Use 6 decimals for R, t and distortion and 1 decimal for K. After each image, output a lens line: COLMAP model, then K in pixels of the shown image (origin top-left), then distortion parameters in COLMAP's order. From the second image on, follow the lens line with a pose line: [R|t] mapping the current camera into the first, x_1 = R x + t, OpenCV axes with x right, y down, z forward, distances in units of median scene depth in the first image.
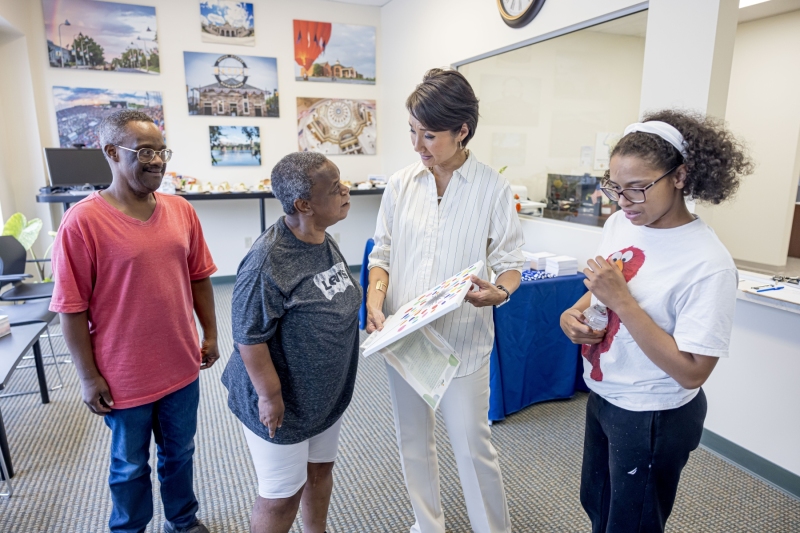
lens RADIAL K [[520.6, 0, 397.7], [0, 520.6, 263.1], [0, 0, 1]] dist [-0.005712, 0.008370]
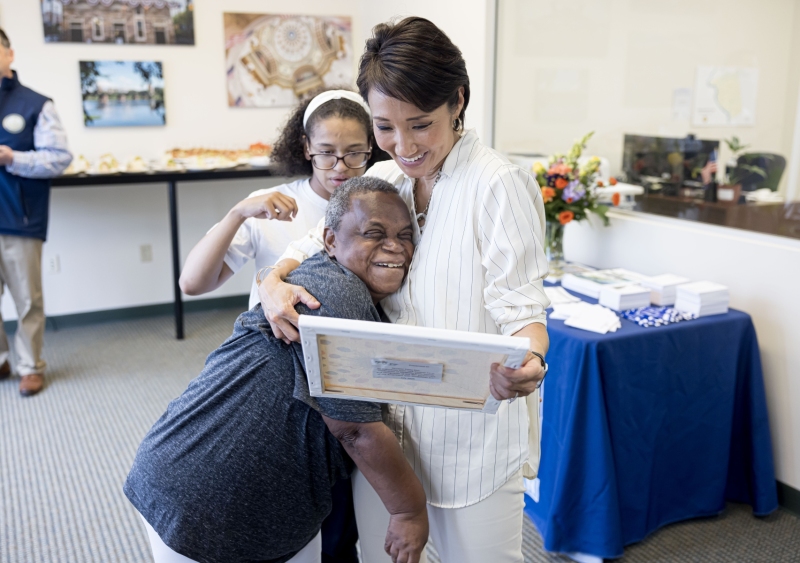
lens RADIAL K [[827.2, 0, 389.8], [0, 827.2, 271.3], [0, 0, 1]] dist [0.004402, 0.000000]
pose [[0.998534, -0.015267, 0.051928, -0.057985], [0.014908, 0.999862, 0.007294, -0.022581], [-0.052032, -0.006510, 0.998624, 0.028186]]
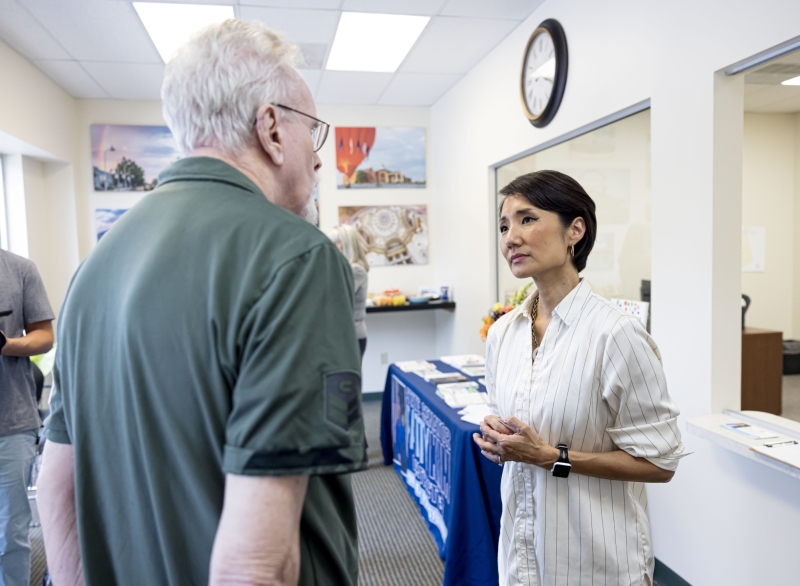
lens RADIAL K [[611.6, 0, 405.2], [0, 611.6, 294.1], [0, 0, 1]] dist [0.000785, 0.000442]
pose [[0.980790, -0.017678, -0.194264, 0.137428], [-0.008692, 0.990935, -0.134060, -0.019833], [0.194873, 0.133173, 0.971746, -0.014759]]
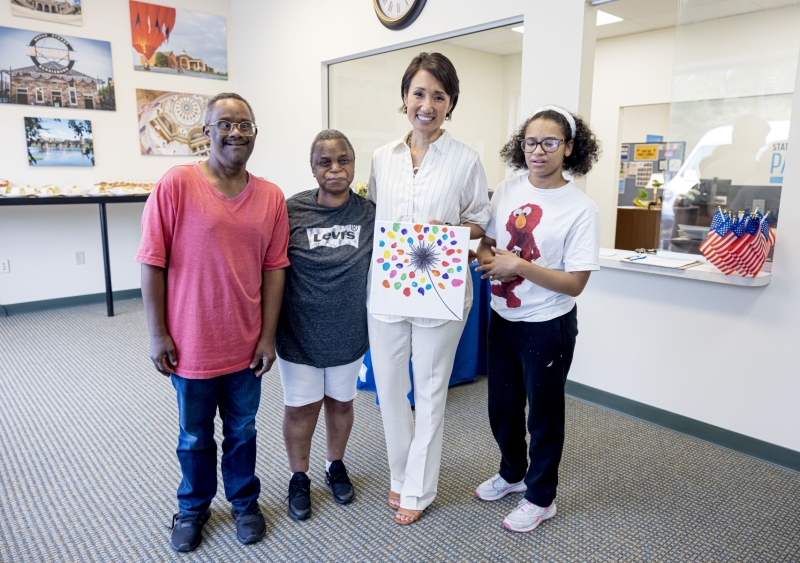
lens RADIAL K [[575.6, 0, 401.3], [0, 575.6, 264.4], [0, 0, 1]] dist [0.019964, -0.009560]
pose [[0.949031, -0.044327, 0.312049, -0.092761], [0.057169, 0.997848, -0.032123, 0.031905], [-0.309954, 0.048326, 0.949523, -0.043522]]
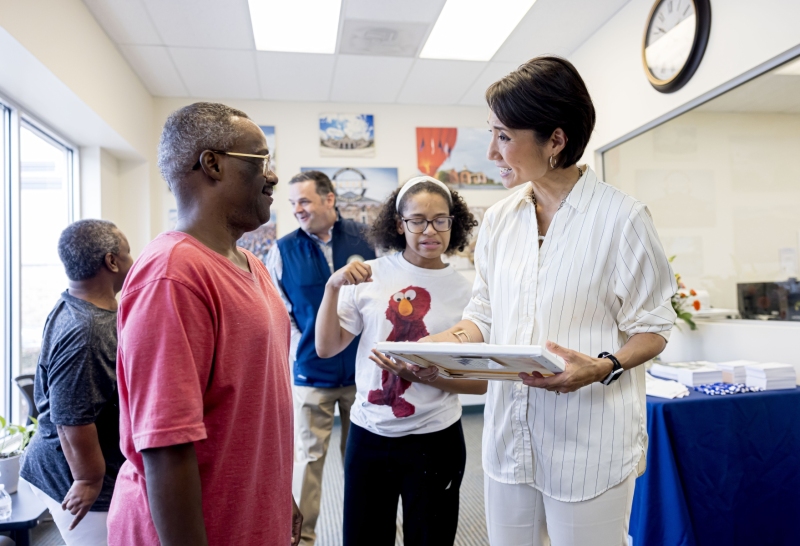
lens RADIAL K [[602.2, 0, 431.0], [0, 602.2, 266.8], [0, 0, 1]] dist [0.005677, 0.006499]
pose [[0.980254, -0.051153, -0.191010, 0.016440], [0.001757, 0.968176, -0.250263, 0.037513], [0.197733, 0.244986, 0.949149, 0.055962]]
